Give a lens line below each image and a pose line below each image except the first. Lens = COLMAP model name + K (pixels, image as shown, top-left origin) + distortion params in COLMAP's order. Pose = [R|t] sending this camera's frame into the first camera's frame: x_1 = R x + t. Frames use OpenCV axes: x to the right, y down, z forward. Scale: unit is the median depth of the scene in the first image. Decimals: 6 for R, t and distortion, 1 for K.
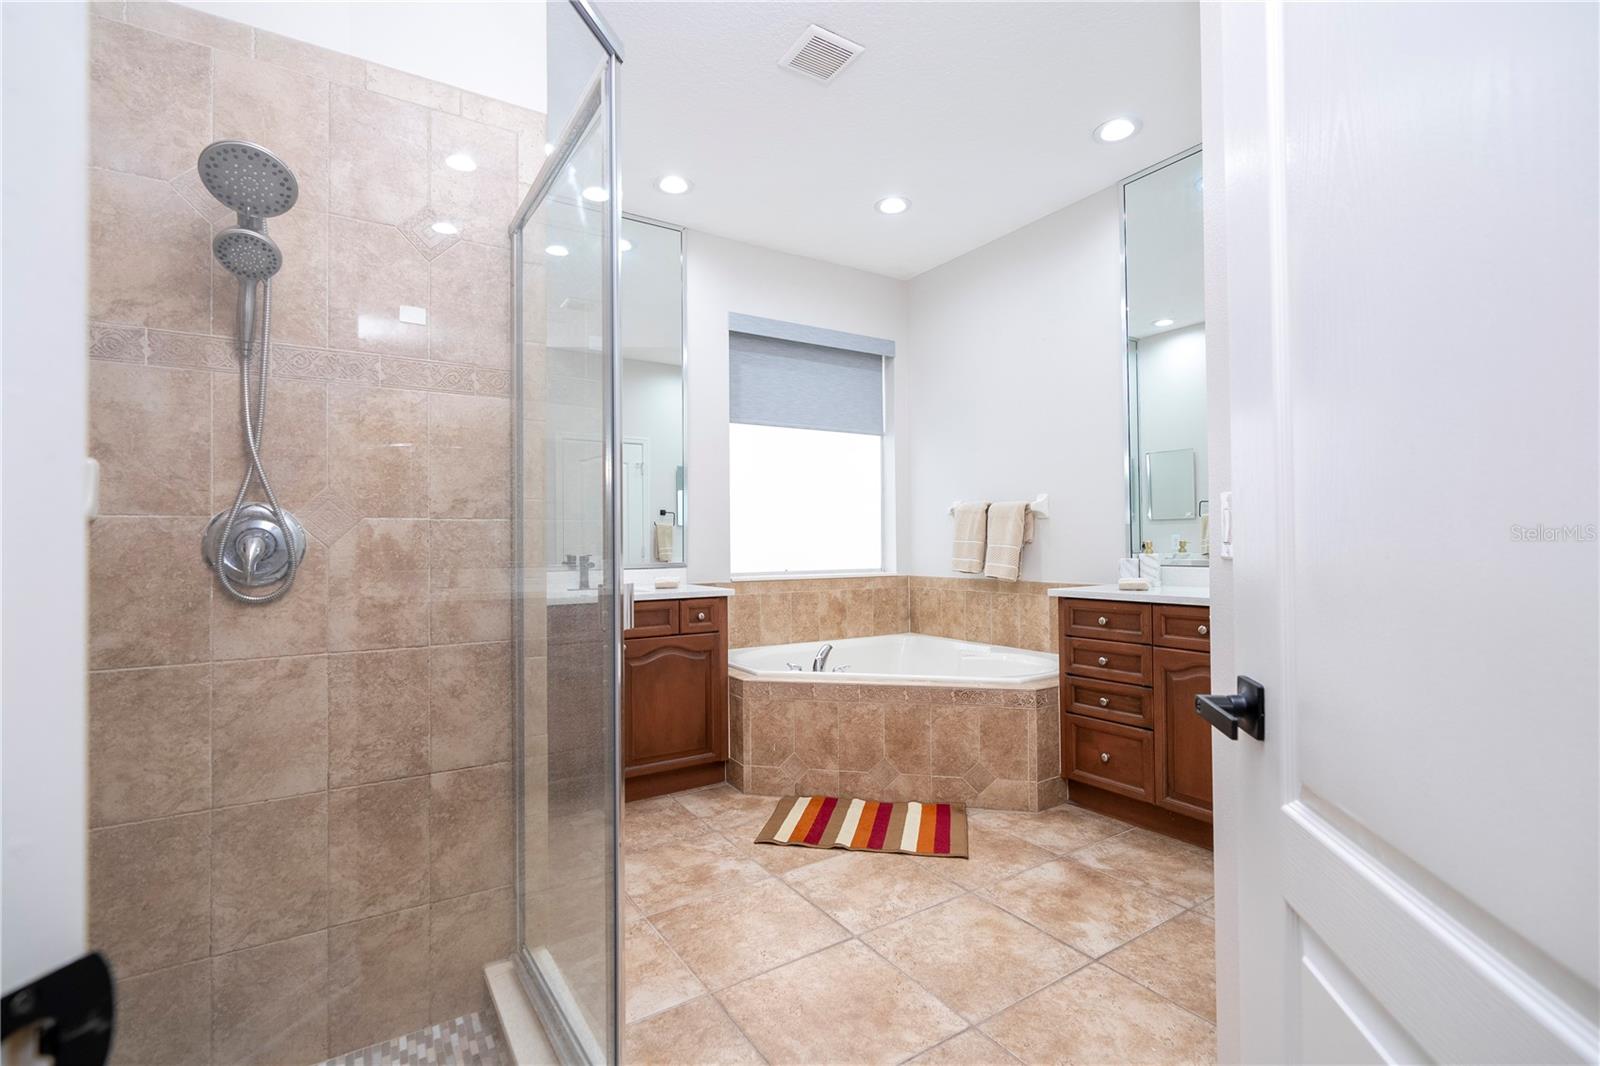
lens RADIAL K [[719.5, 0, 811.2], [0, 719.5, 537.0], [0, 0, 1]] dist [-0.006165, 0.003304]
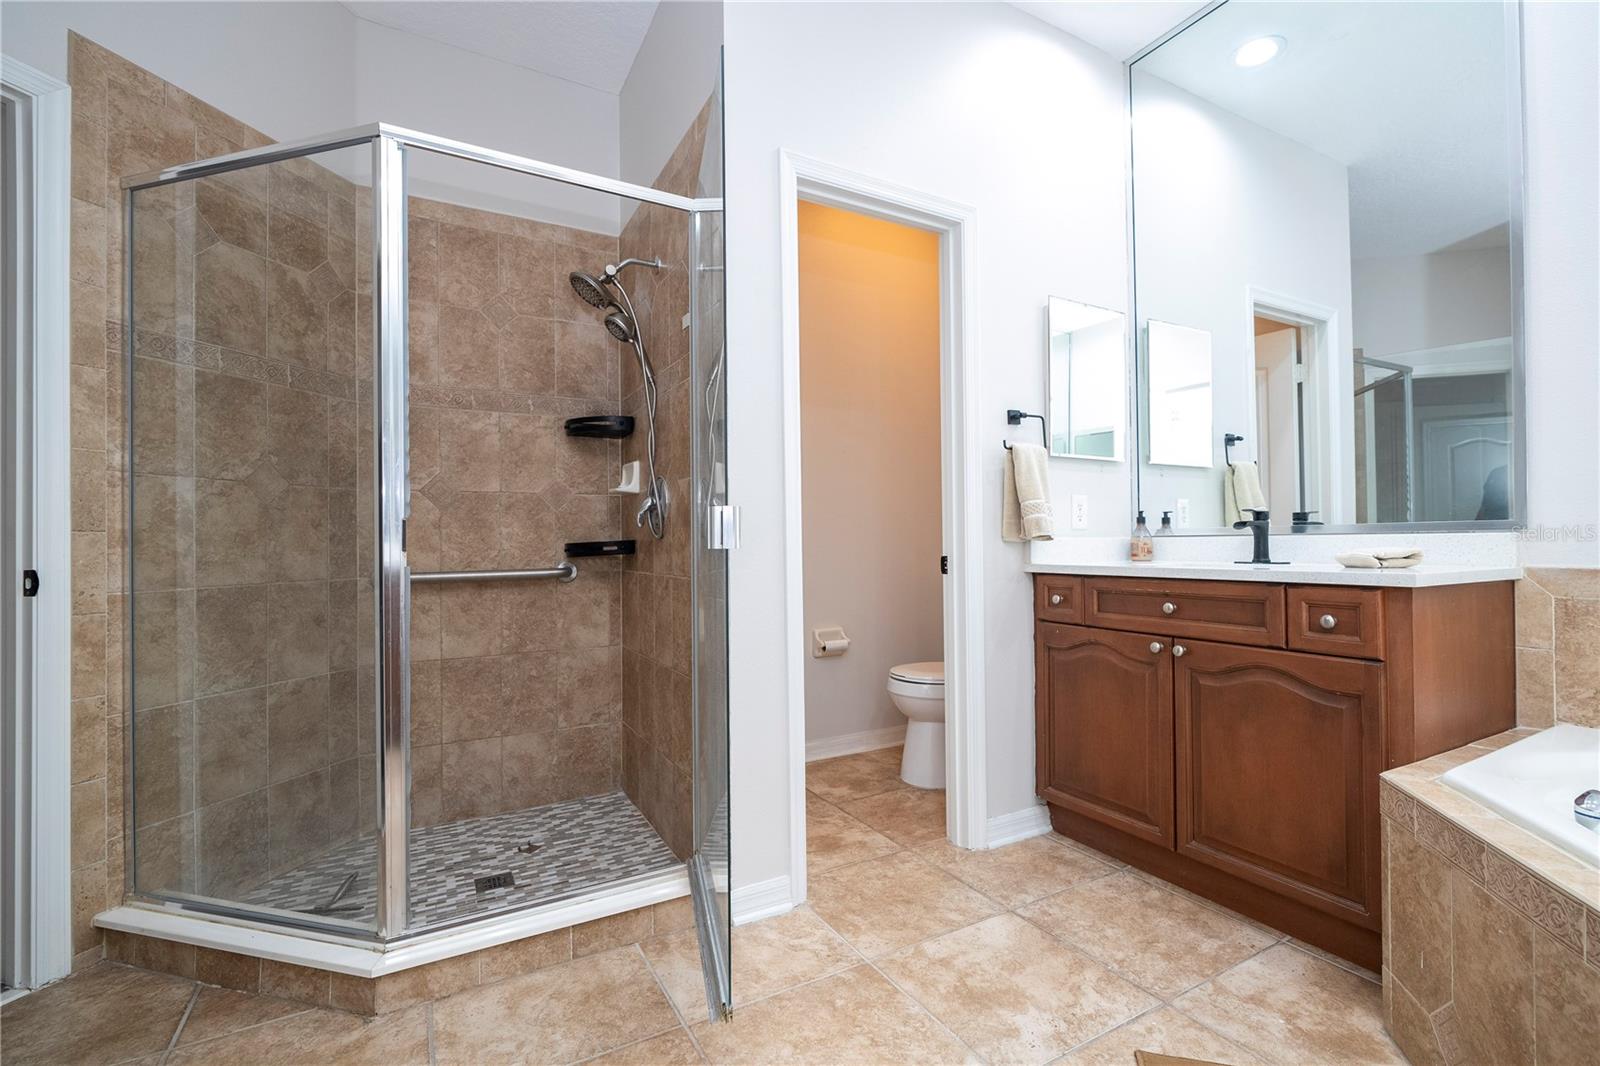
lens RADIAL K [[719.5, 0, 808.6], [0, 719.5, 533.7], [0, 0, 1]] dist [-0.006165, 0.003304]
pose [[-0.065611, -0.000891, -0.997845, 0.401440], [0.020184, 0.999794, -0.002220, 0.044700], [0.997641, -0.020286, -0.065579, 0.718518]]
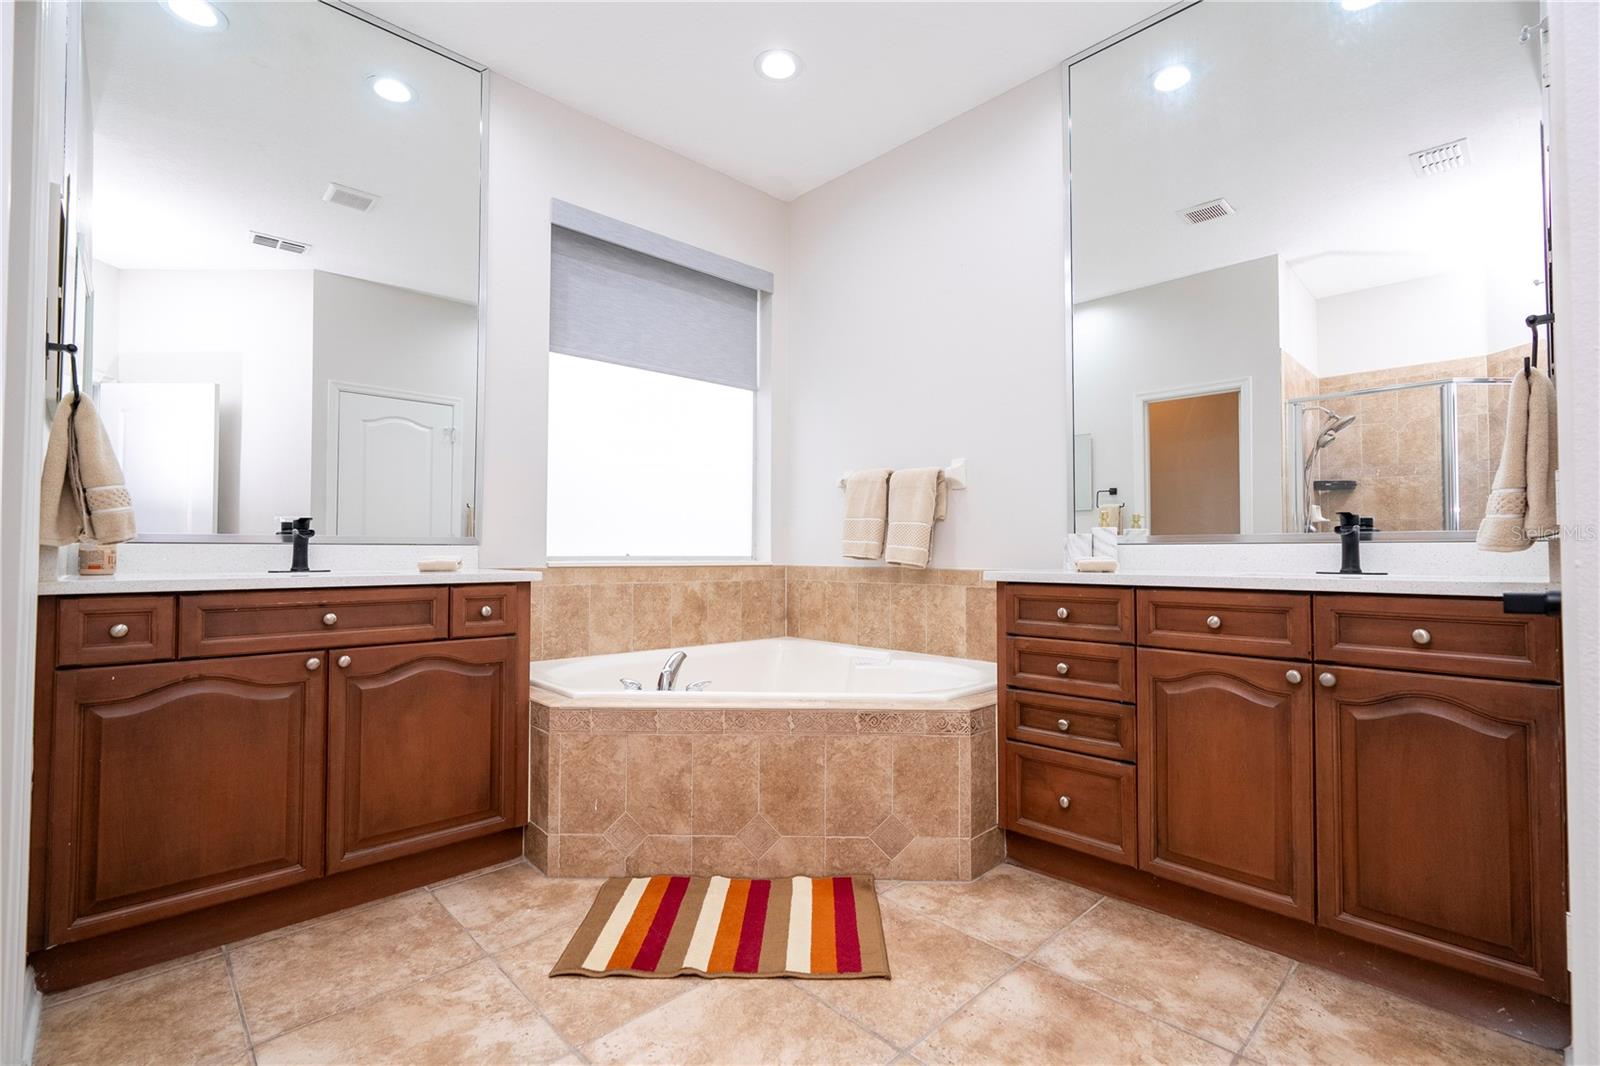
lens RADIAL K [[719.5, 0, 811.3], [0, 719.5, 535.3], [0, 0, 1]] dist [-0.006165, 0.003304]
pose [[0.981846, 0.016321, 0.188976, 0.016470], [-0.013479, 0.999776, -0.016312, 0.050087], [-0.189199, 0.013468, 0.981846, 0.312477]]
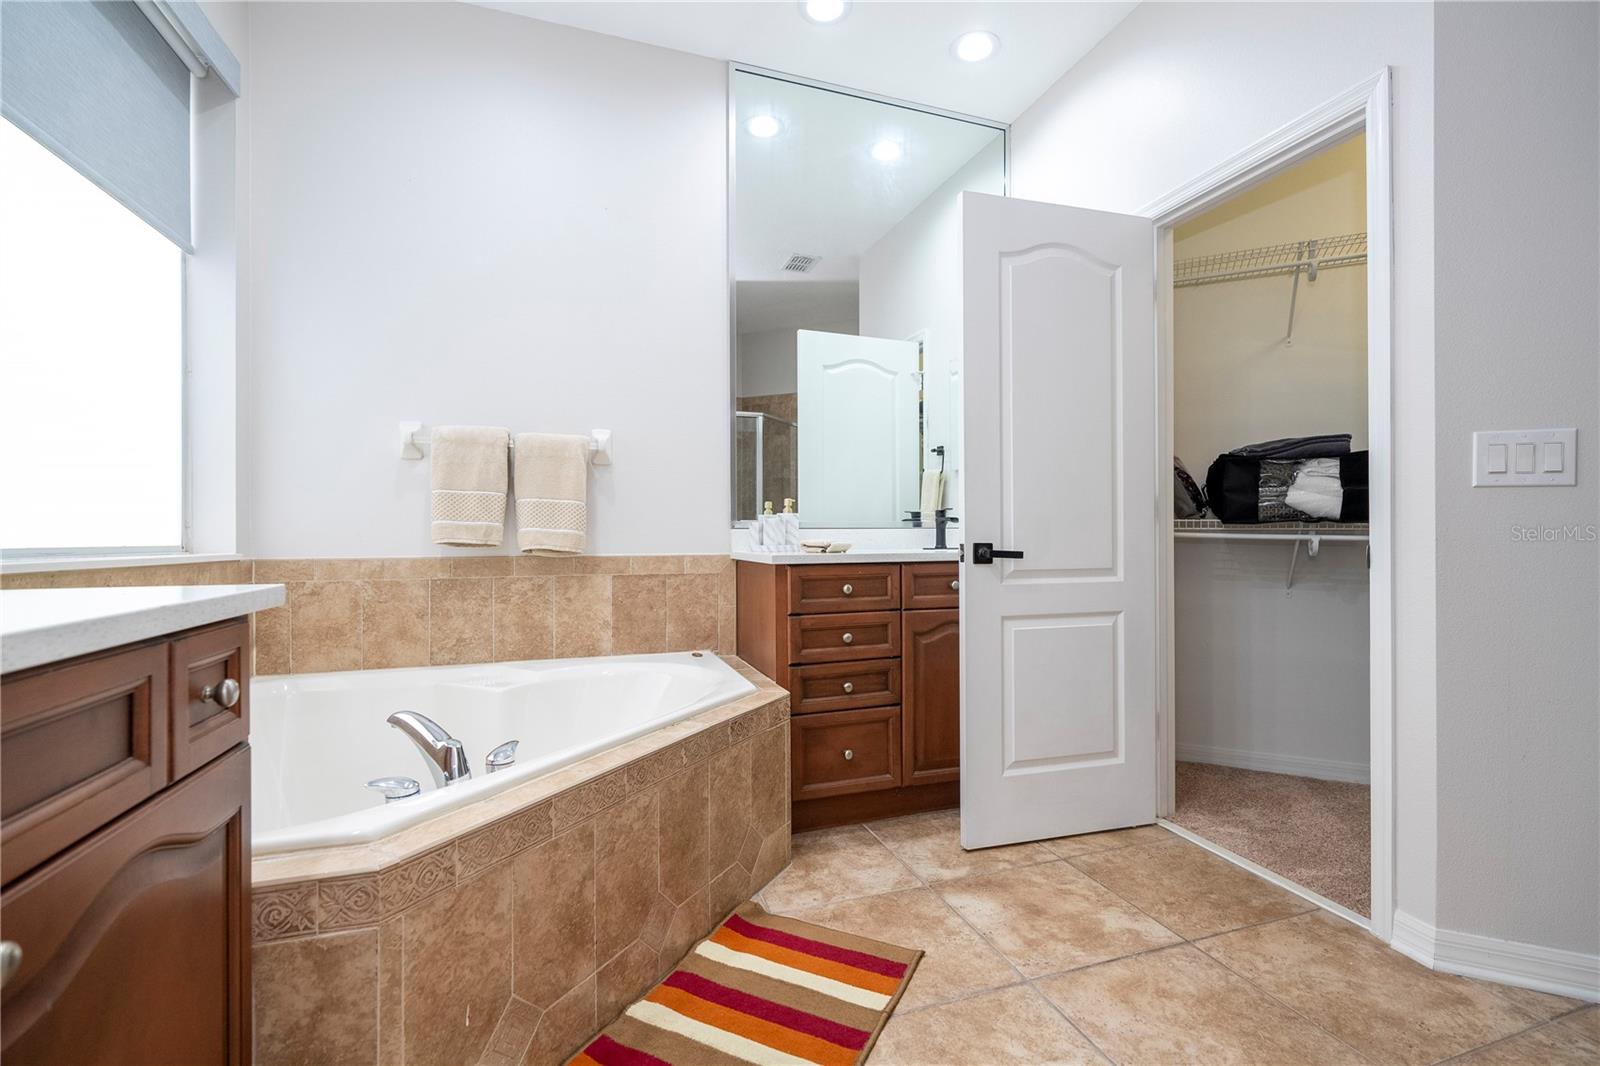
lens RADIAL K [[719.5, 0, 805.4], [0, 719.5, 535.4], [0, 0, 1]] dist [-0.006165, 0.003304]
pose [[0.244019, 0.008621, 0.969732, -0.377831], [-0.007954, 0.999945, -0.006888, 0.057290], [-0.969738, -0.006032, 0.244074, 0.791890]]
